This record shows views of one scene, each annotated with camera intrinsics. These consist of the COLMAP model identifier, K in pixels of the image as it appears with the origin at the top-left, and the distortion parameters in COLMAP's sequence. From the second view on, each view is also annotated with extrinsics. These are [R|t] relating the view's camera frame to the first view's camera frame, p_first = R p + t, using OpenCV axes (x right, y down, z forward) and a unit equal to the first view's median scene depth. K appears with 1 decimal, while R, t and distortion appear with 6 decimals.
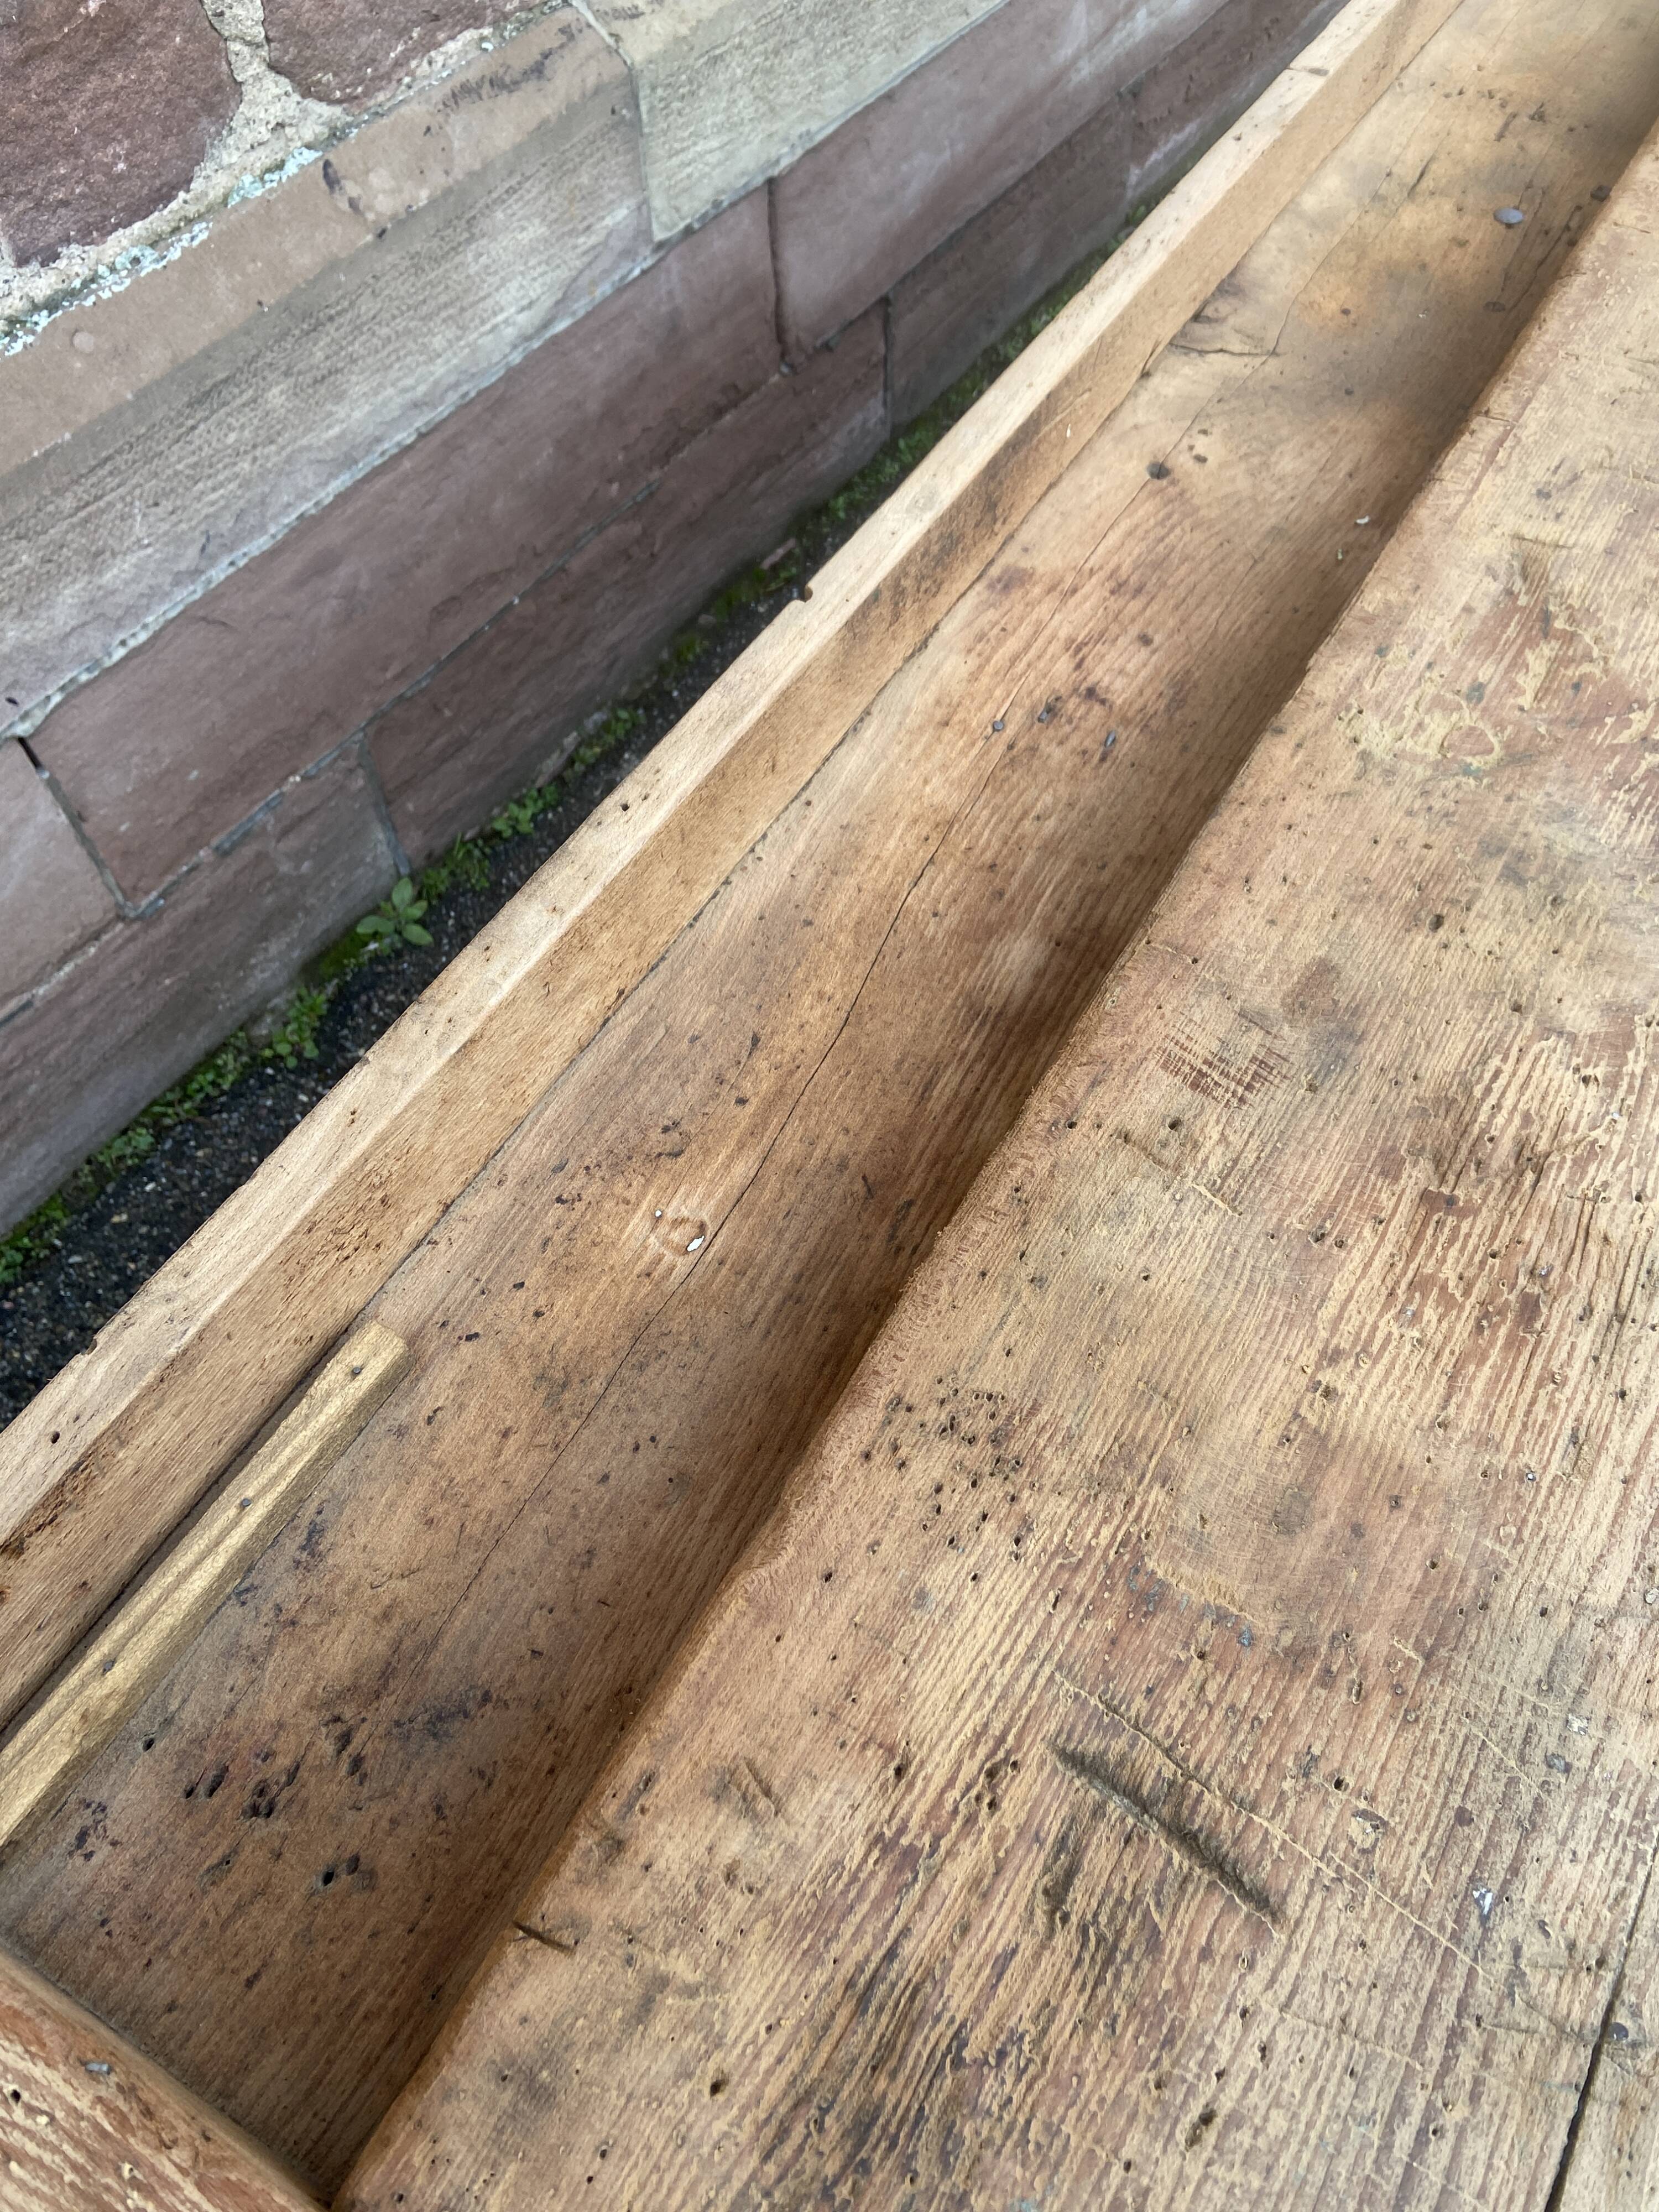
lens RADIAL K [[1675.9, 0, 815.3], [0, 1675.9, 1091.9], [0, 0, 1]] dist [0.113472, -0.147037]
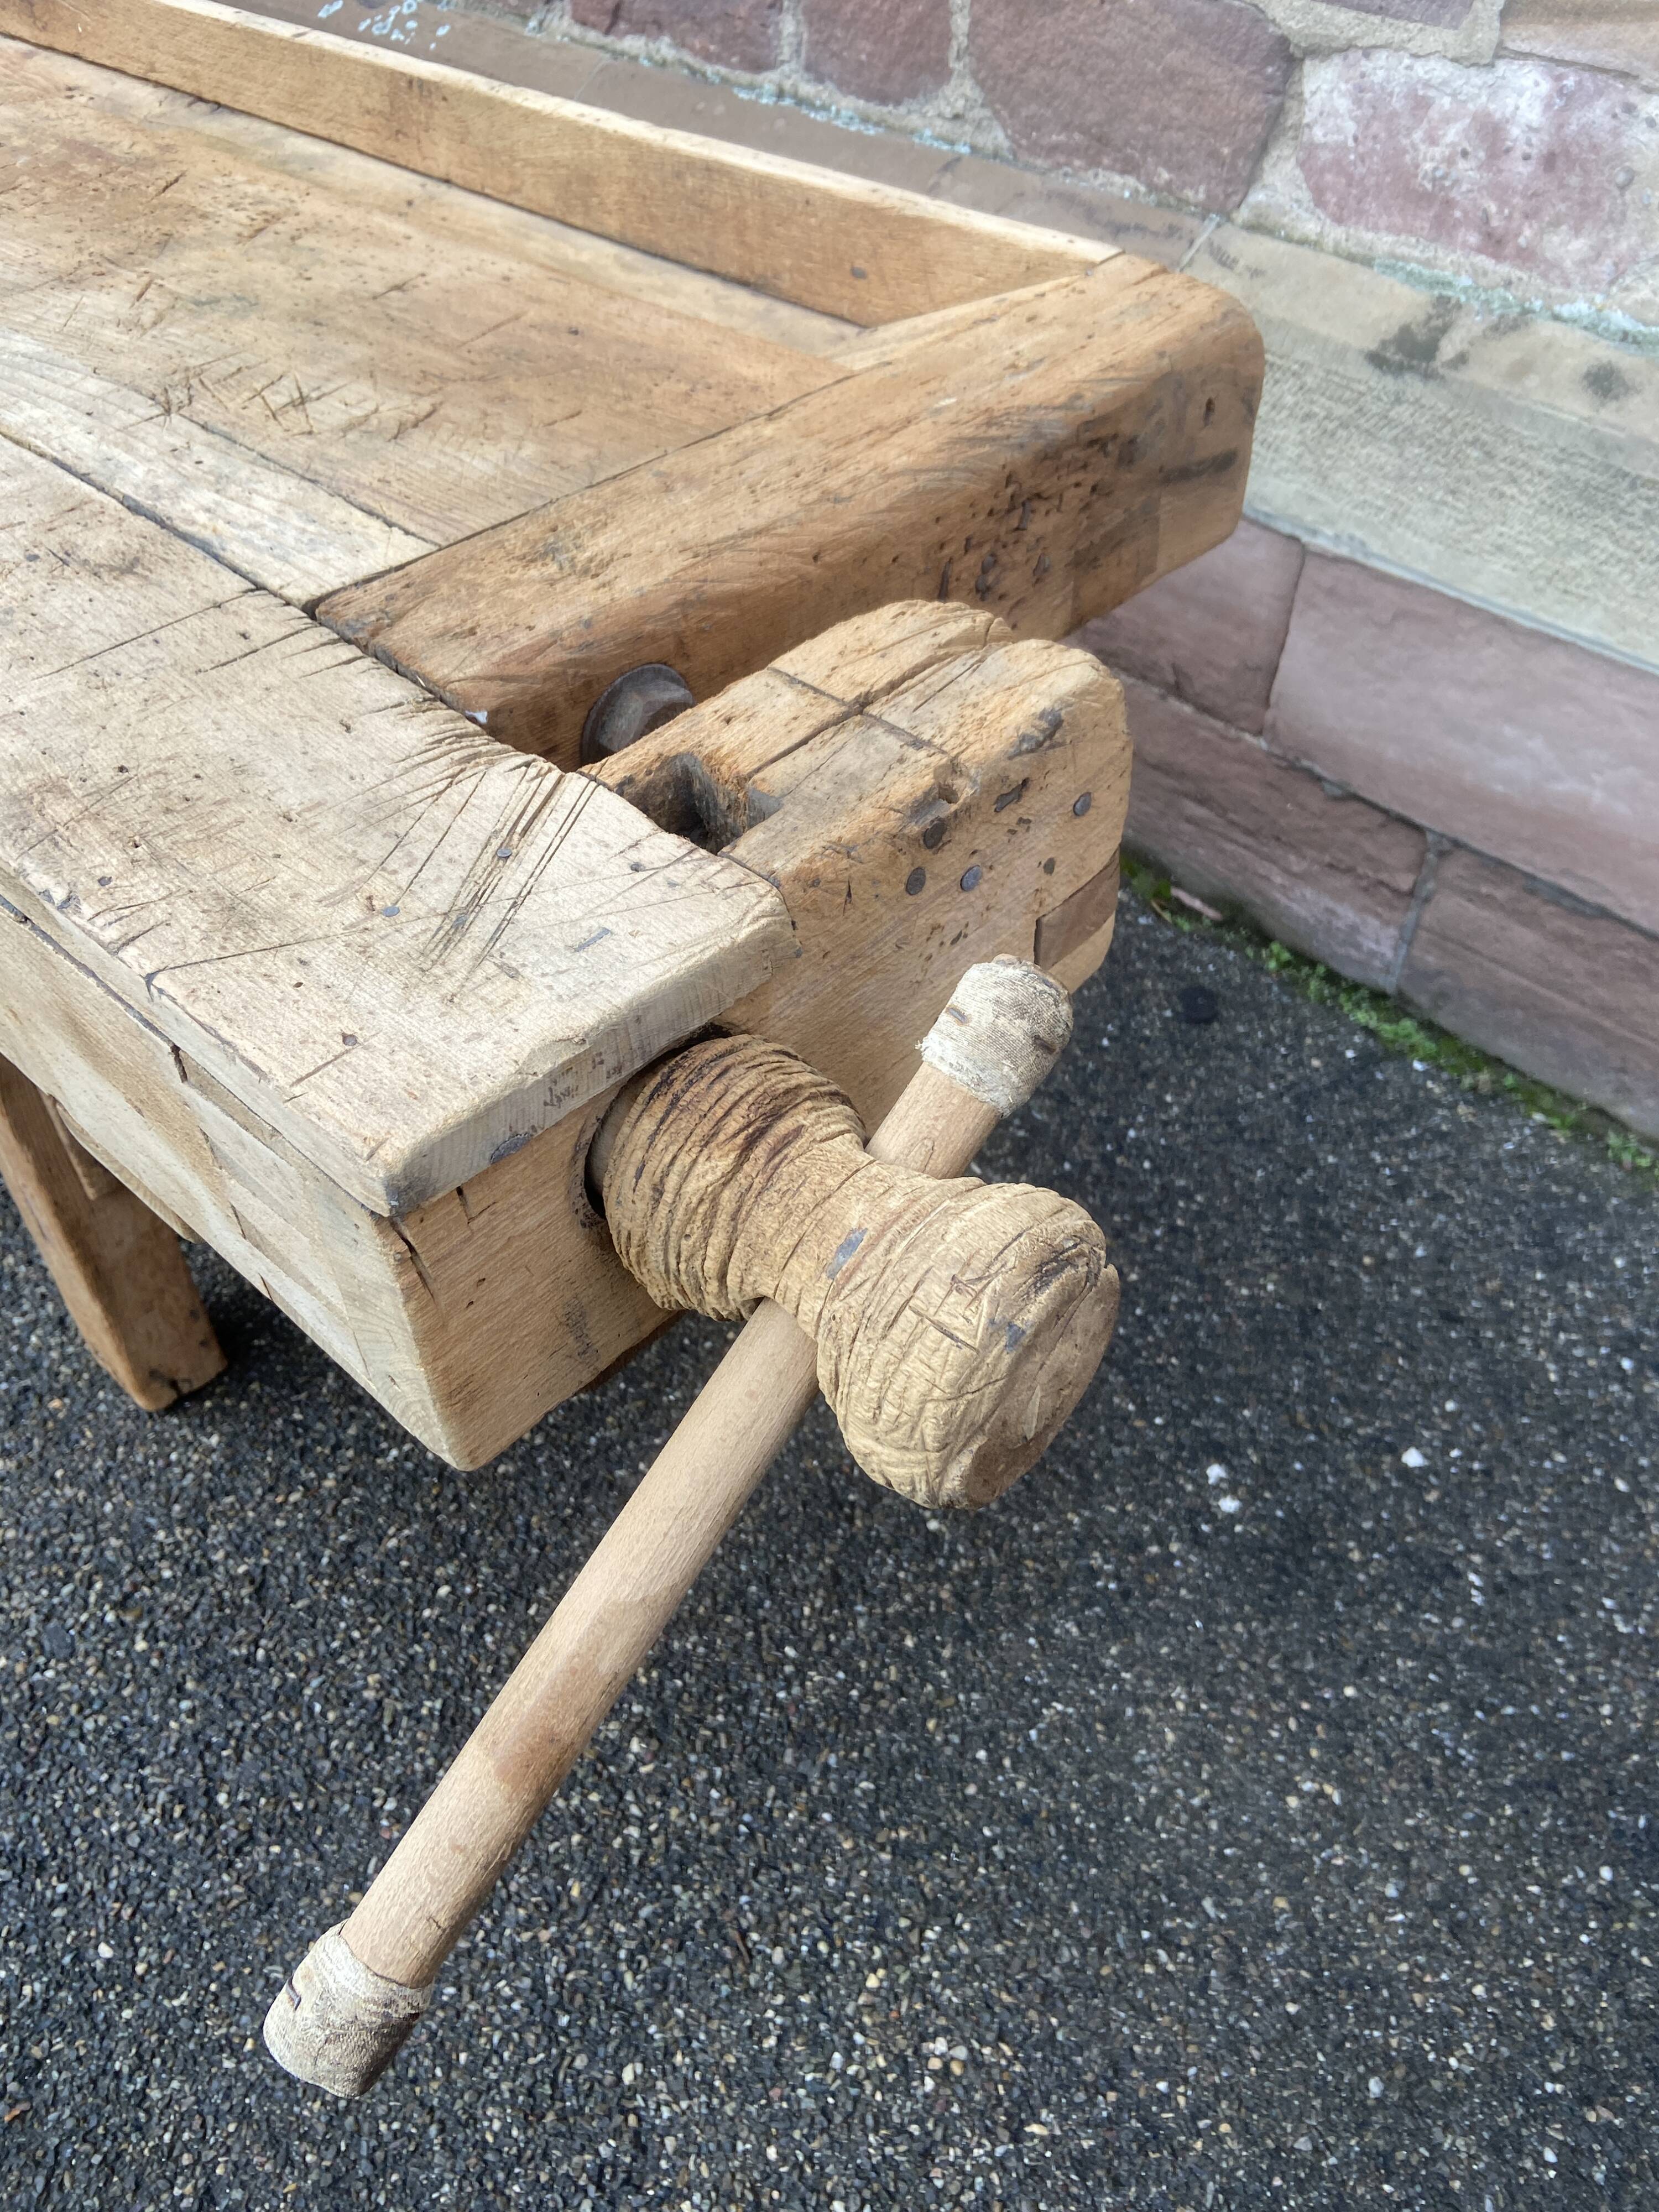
lens RADIAL K [[1669.1, 0, 826.8], [0, 1669.1, 1100.9], [0, 0, 1]] dist [0.123527, -0.158088]
pose [[-0.218671, 0.678804, -0.701005, 1.209153], [-0.797863, 0.289210, 0.528935, -1.002910], [0.561780, 0.674969, 0.478351, 0.857428]]
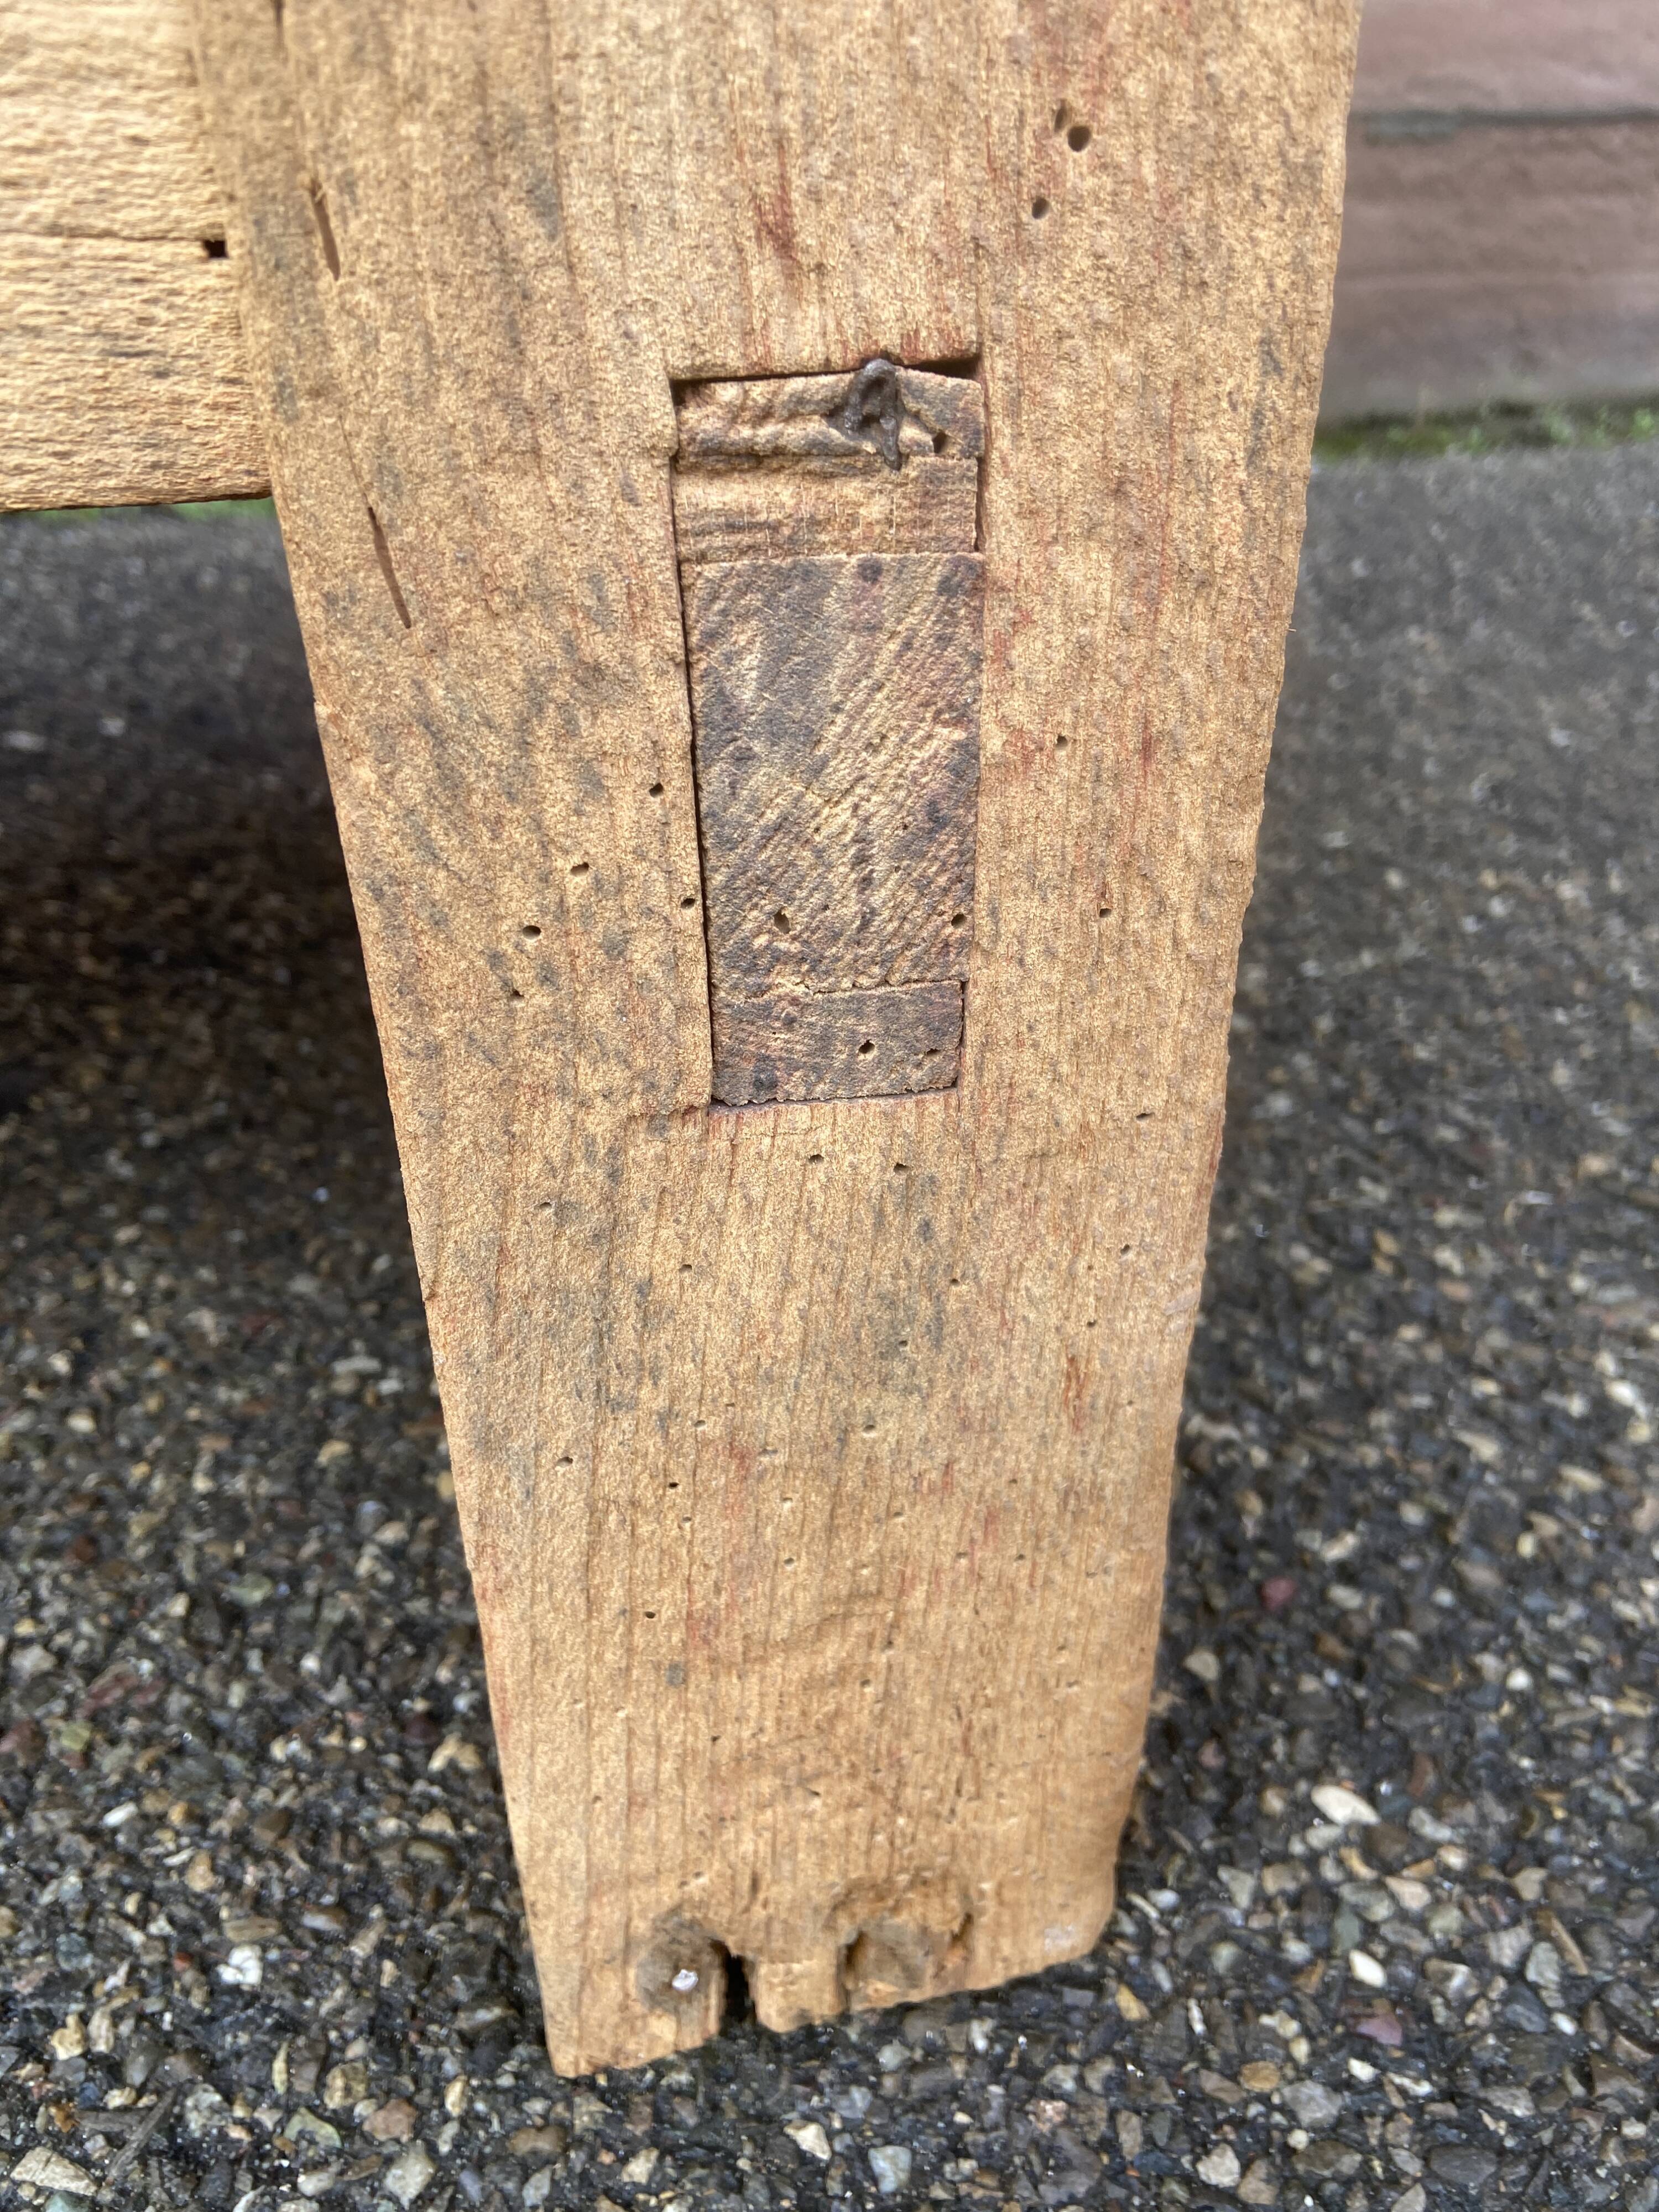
lens RADIAL K [[1675.9, 0, 811.1], [0, 1675.9, 1107.5], [0, 0, 1]] dist [0.113472, -0.147037]
pose [[0.670615, 0.378287, -0.638102, 0.733732], [-0.599785, 0.782679, -0.166348, -0.011407], [0.436502, 0.494280, 0.751767, 1.038611]]
